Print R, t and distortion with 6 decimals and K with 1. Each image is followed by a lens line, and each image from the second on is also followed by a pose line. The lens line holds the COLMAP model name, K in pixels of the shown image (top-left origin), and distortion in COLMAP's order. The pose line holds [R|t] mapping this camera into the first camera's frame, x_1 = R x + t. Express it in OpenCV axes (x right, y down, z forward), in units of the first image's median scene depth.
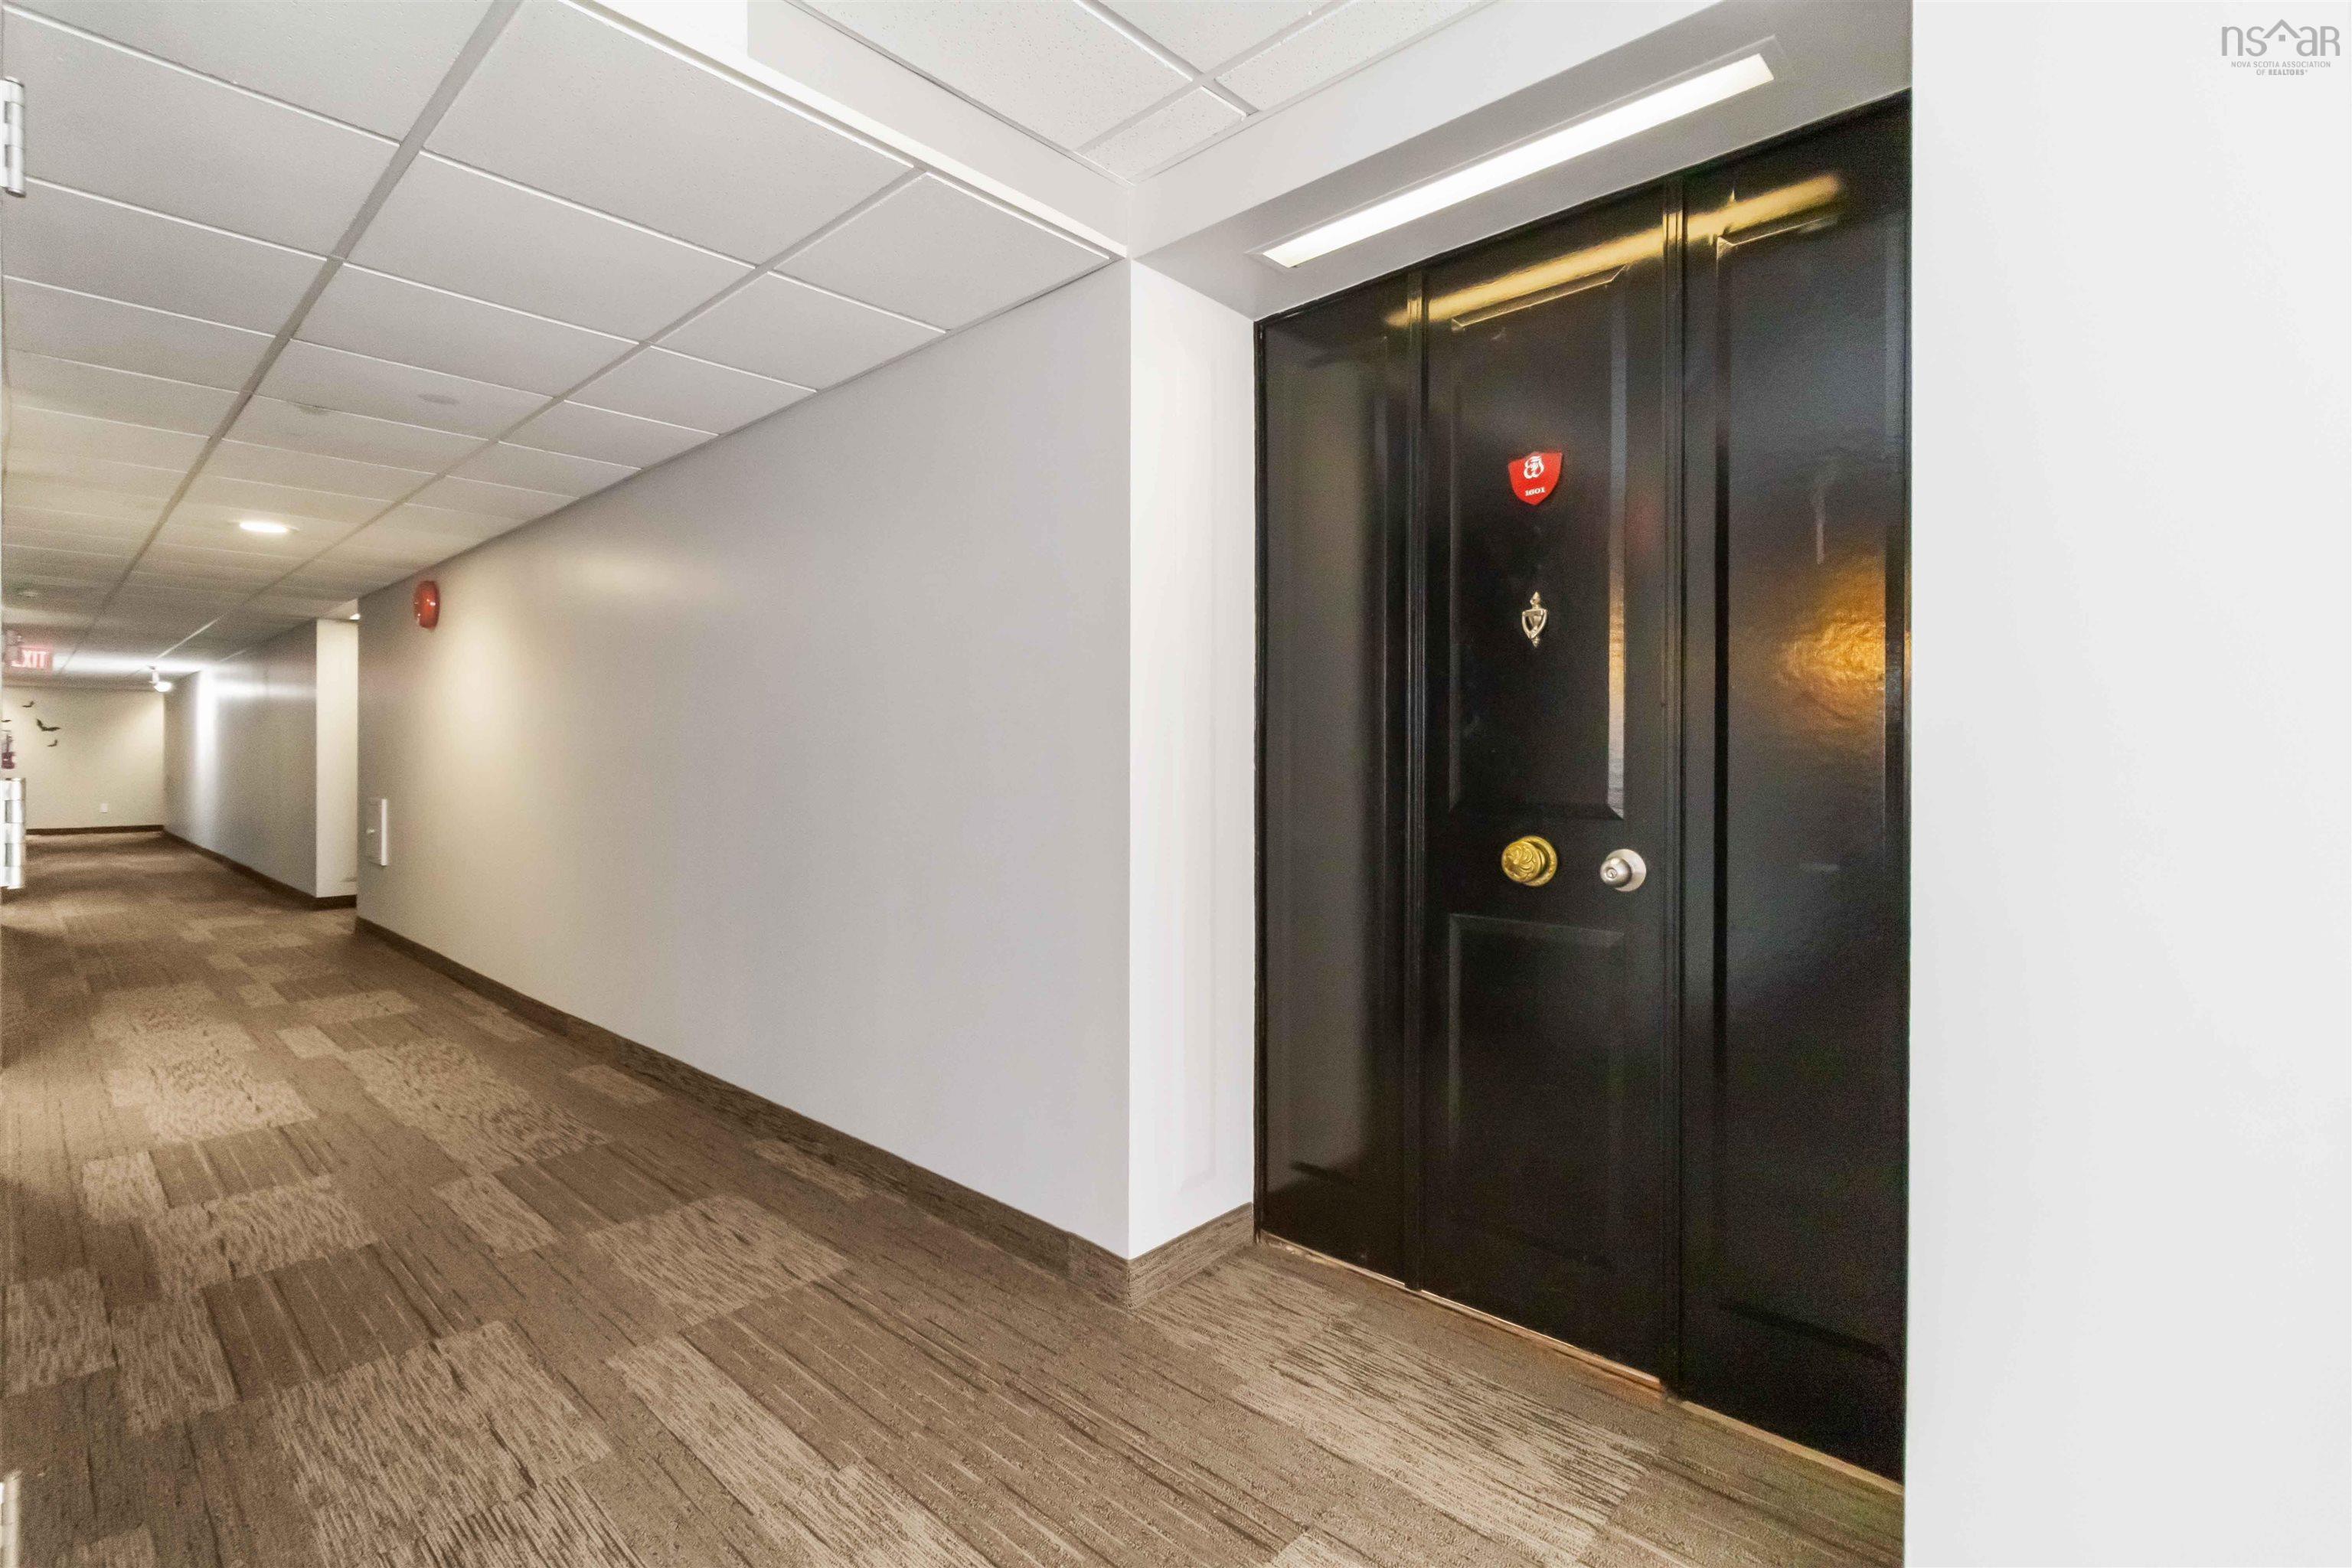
lens RADIAL K [[1085.1, 0, 1170.2], [0, 1085.1, 780.8], [0, 0, 1]] dist [0.000144, -0.000058]
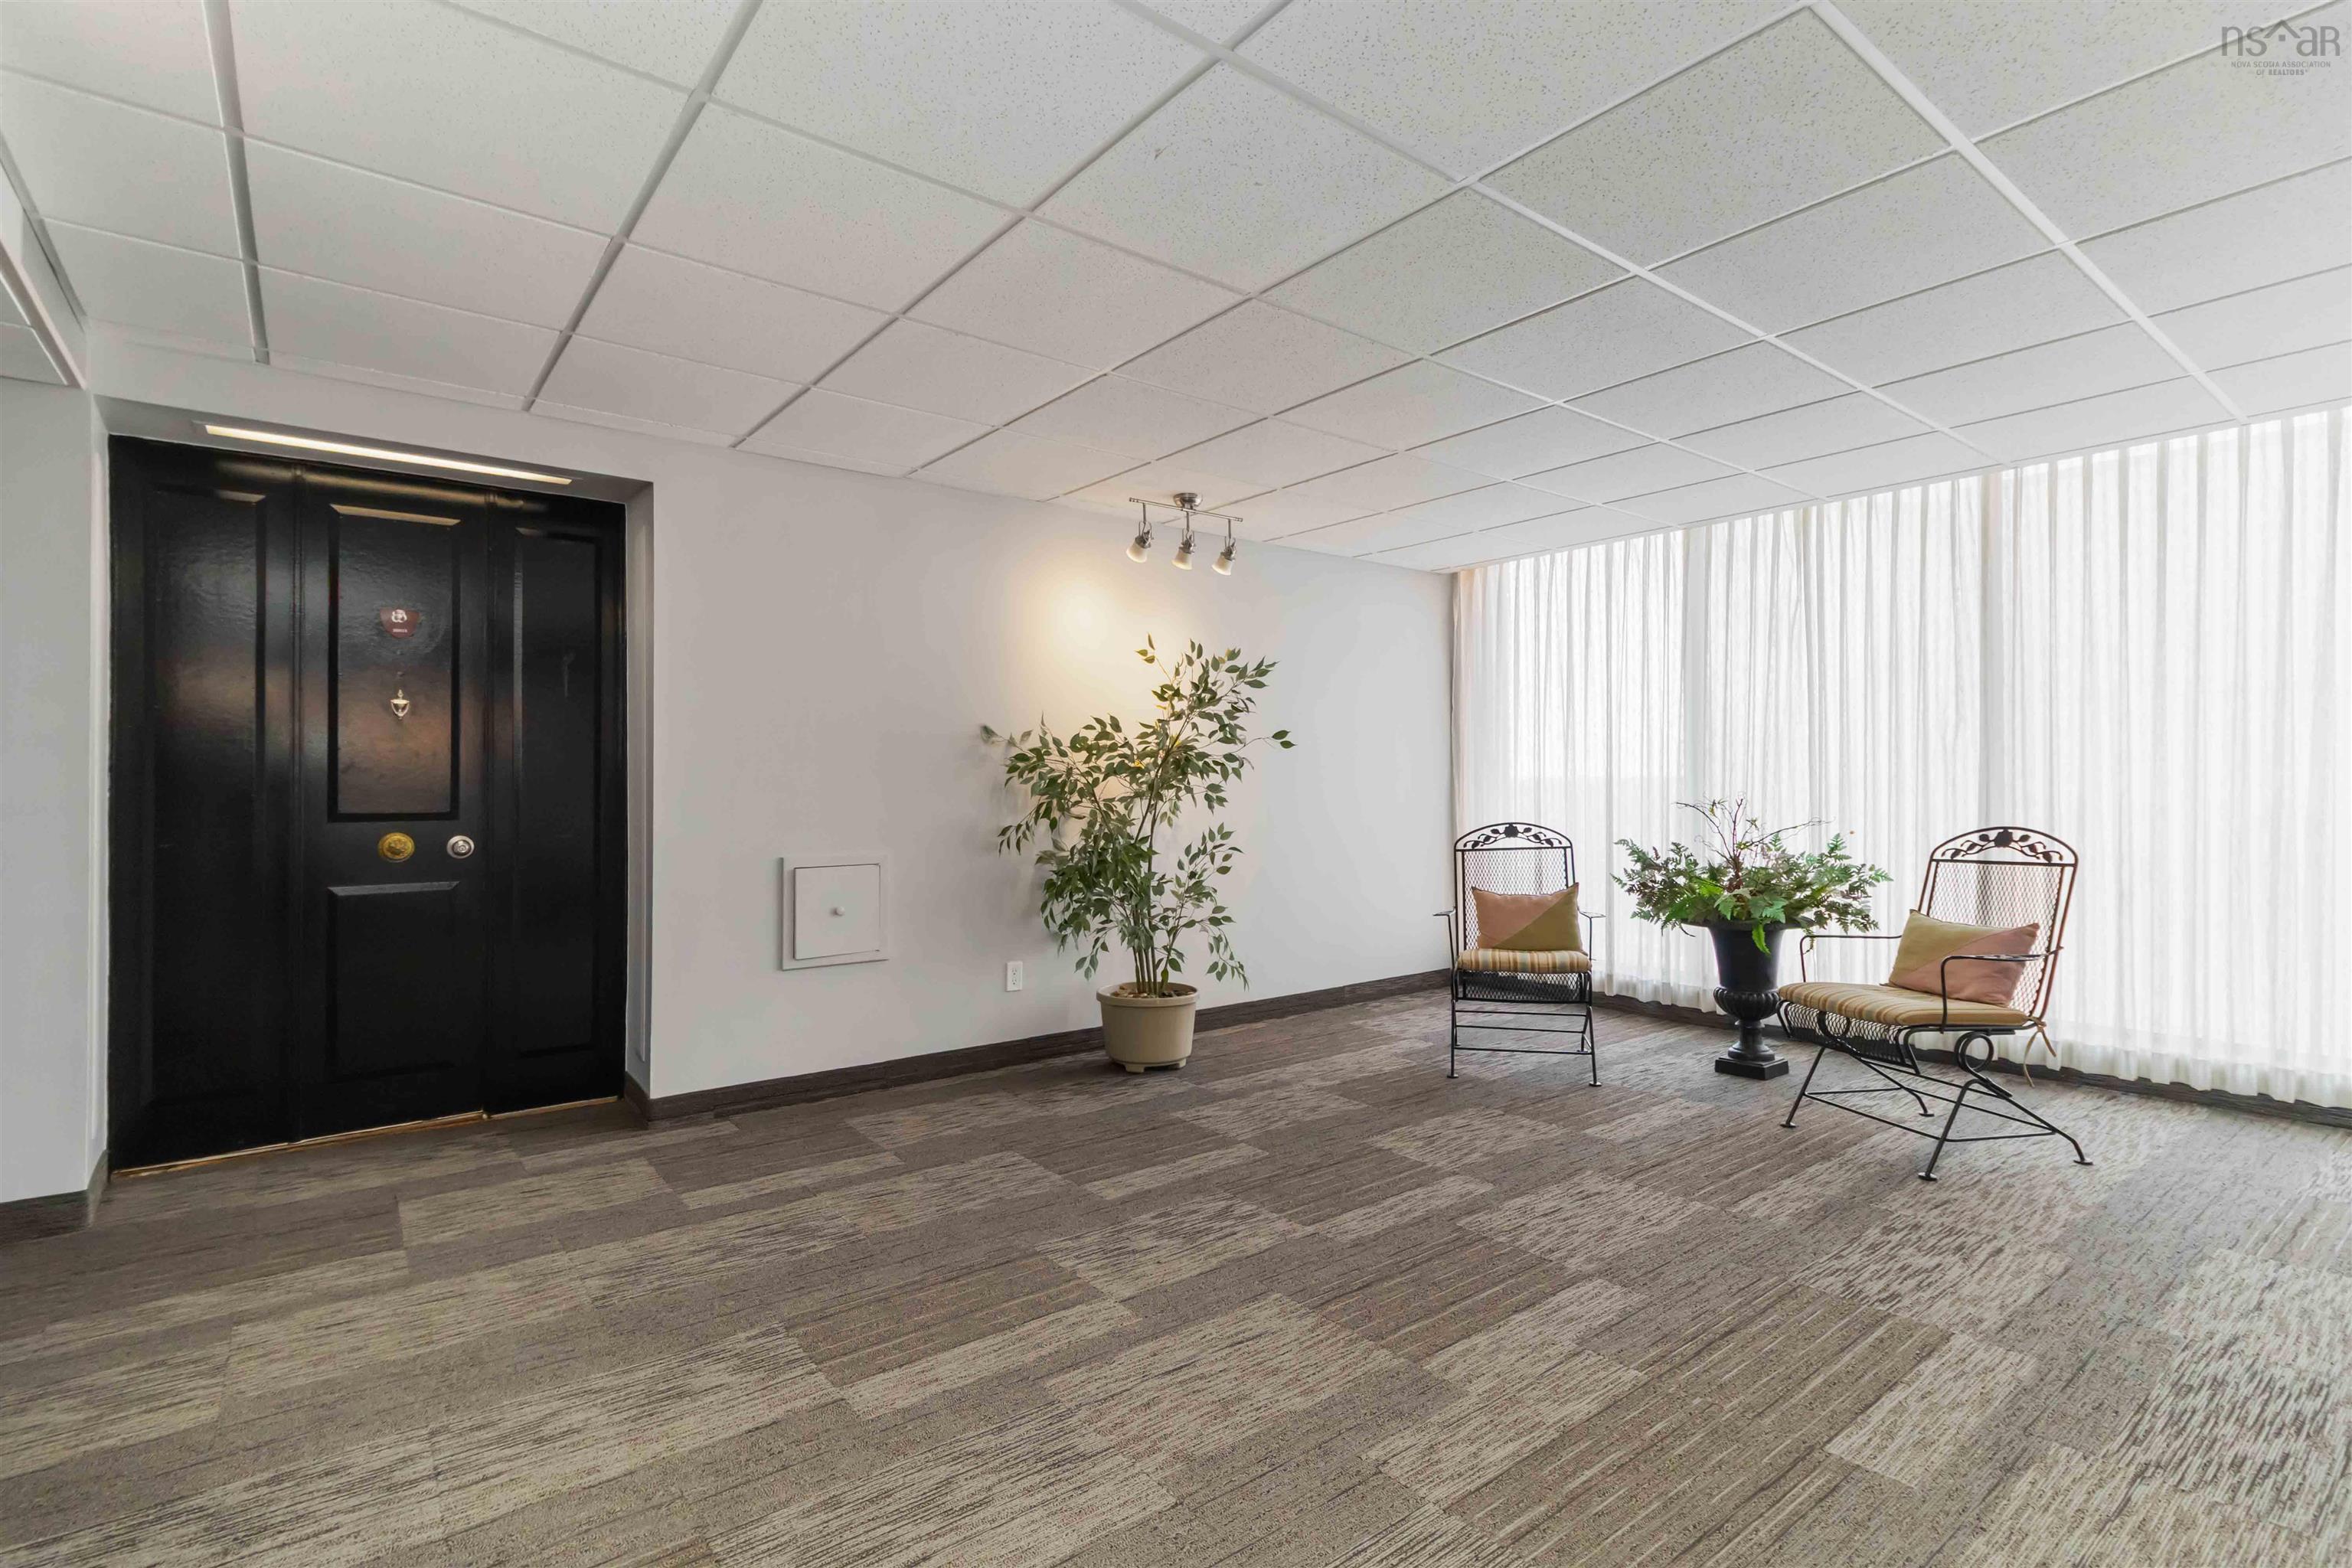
lens RADIAL K [[1085.1, 0, 1170.2], [0, 1085.1, 780.8], [0, 0, 1]] dist [0.000144, -0.000058]
pose [[0.152785, -0.003218, 0.988254, -1.325828], [0.020487, 0.999790, 0.000089, -0.000174], [-0.988047, 0.020232, 0.152819, -0.526985]]
